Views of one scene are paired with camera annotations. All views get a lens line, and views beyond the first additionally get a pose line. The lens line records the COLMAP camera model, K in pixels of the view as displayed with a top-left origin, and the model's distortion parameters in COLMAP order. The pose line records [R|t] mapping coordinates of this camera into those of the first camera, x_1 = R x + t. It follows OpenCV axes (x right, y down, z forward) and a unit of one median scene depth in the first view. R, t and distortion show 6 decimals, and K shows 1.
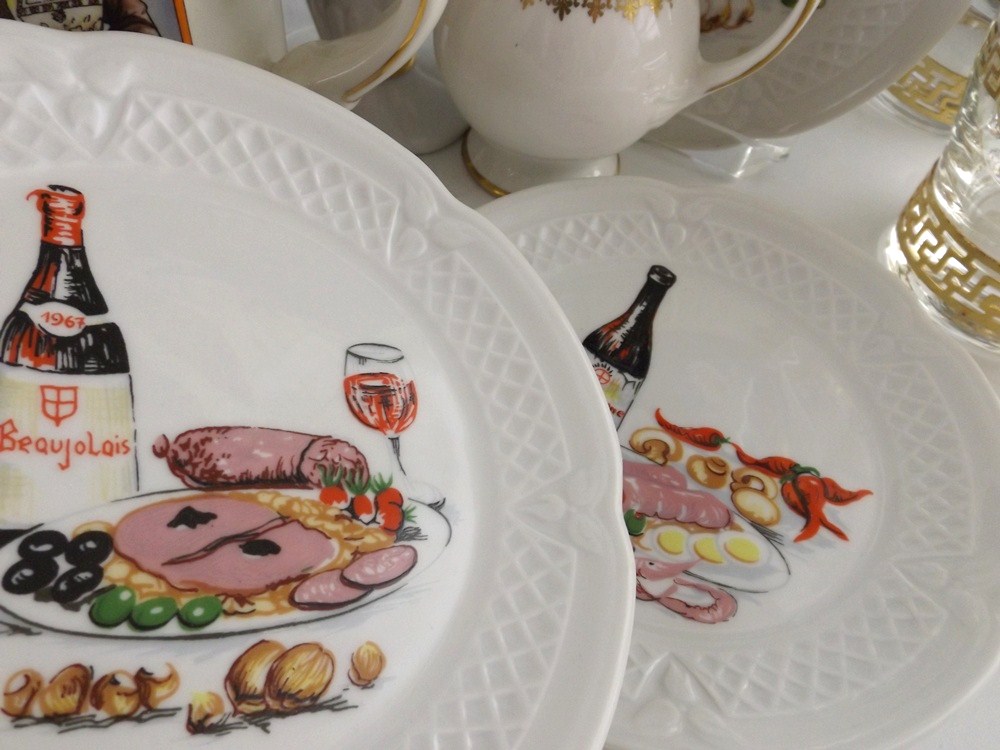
lens RADIAL K [[745.4, 0, 497.1], [0, 745.4, 372.4], [0, 0, 1]] dist [0.028446, -0.007462]
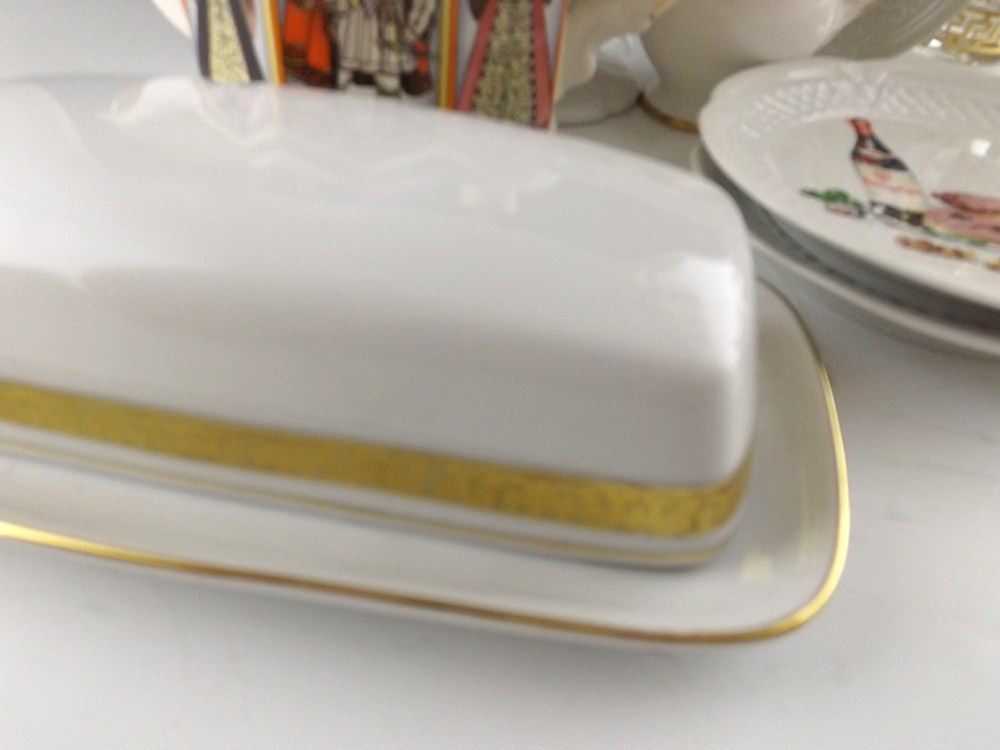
lens RADIAL K [[745.4, 0, 494.8], [0, 745.4, 381.7], [0, 0, 1]] dist [0.028446, -0.007462]
pose [[0.806800, -0.100678, -0.582184, -0.277365], [-0.124343, 0.934371, -0.333900, 1.287956], [0.577592, 0.341781, 0.741332, -0.871944]]
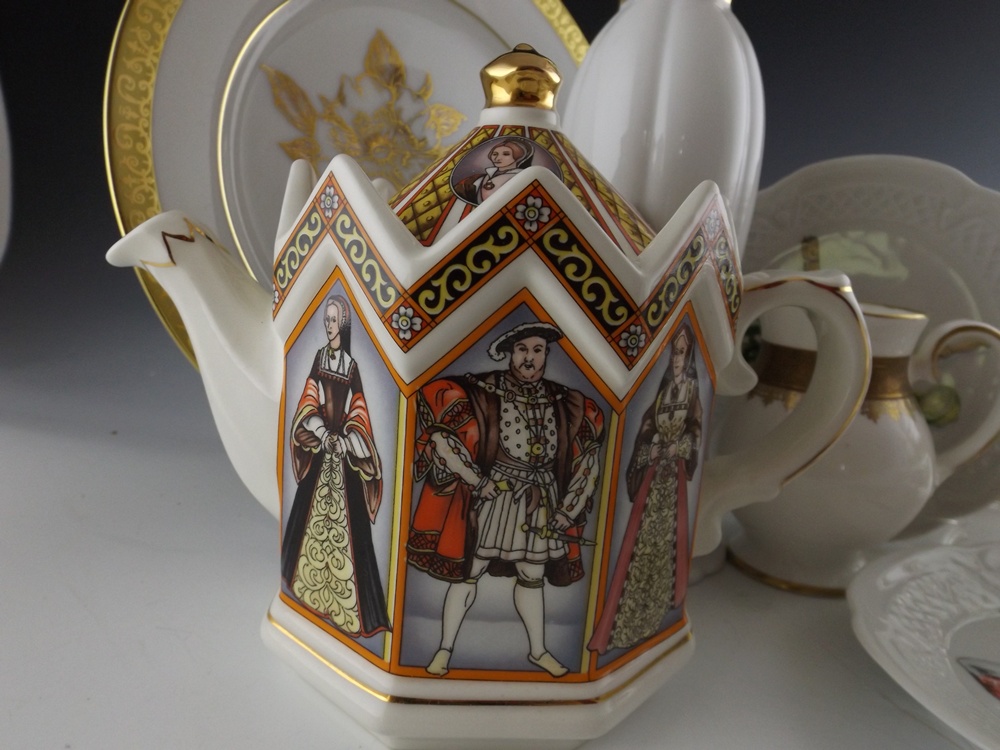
lens RADIAL K [[745.4, 0, 502.3], [0, 745.4, 373.7], [0, 0, 1]] dist [0.028446, -0.007462]
pose [[0.831669, -0.388267, -0.396957, -0.706719], [-0.079933, 0.623729, -0.777543, 1.000815], [0.549488, 0.678388, 0.487701, -0.946034]]
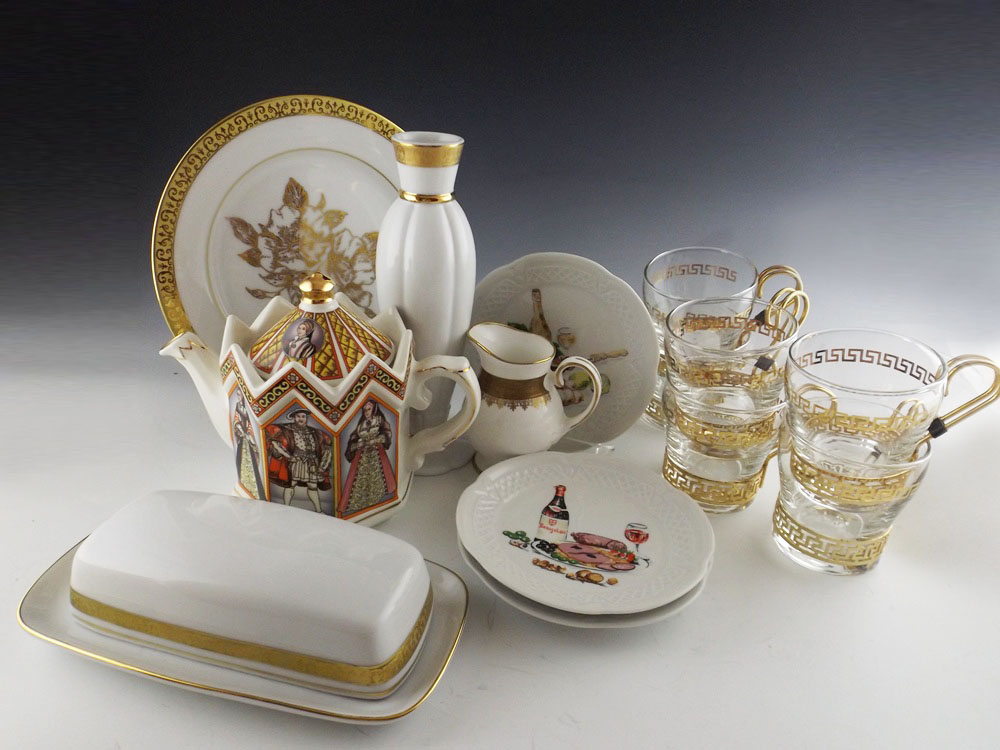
lens RADIAL K [[745.4, 0, 498.8], [0, 745.4, 384.5], [0, 0, 1]] dist [0.028446, -0.007462]
pose [[0.786599, -0.230765, -0.572722, 1.665515], [-0.173512, 0.807554, -0.563693, 1.726547], [0.592584, 0.542774, 0.595180, -1.984287]]
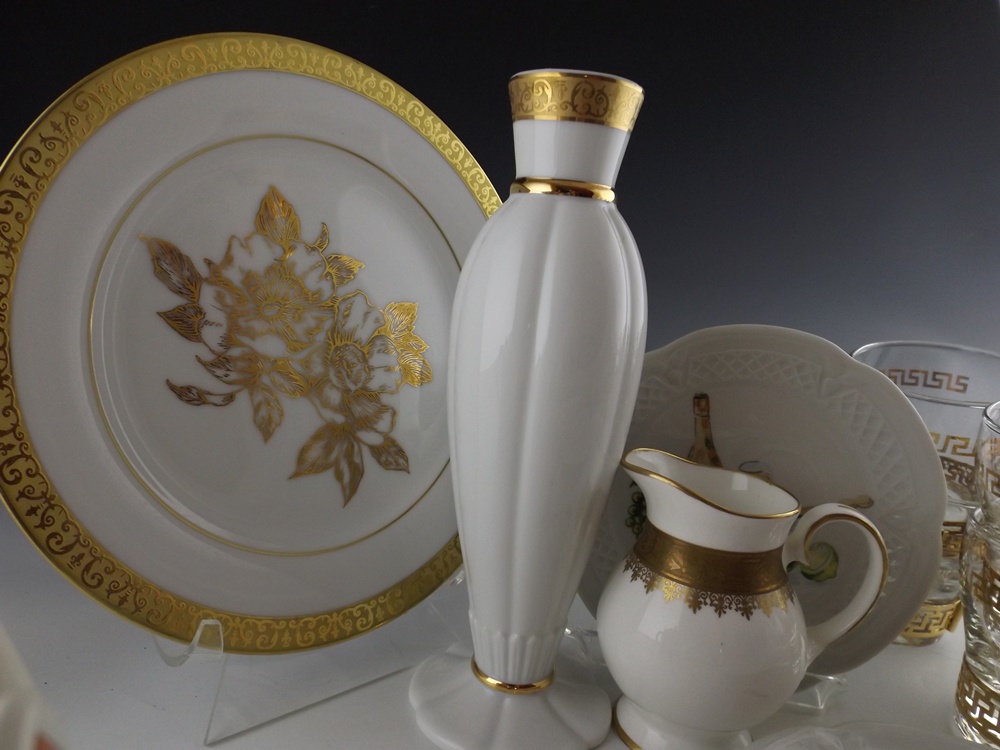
lens RADIAL K [[745.4, 0, 497.8], [0, 745.4, 377.4], [0, 0, 1]] dist [0.028446, -0.007462]
pose [[0.866708, -0.375104, -0.328808, -0.396479], [-0.032037, 0.615956, -0.787129, 0.672392], [0.497786, 0.692745, 0.521837, -1.197706]]
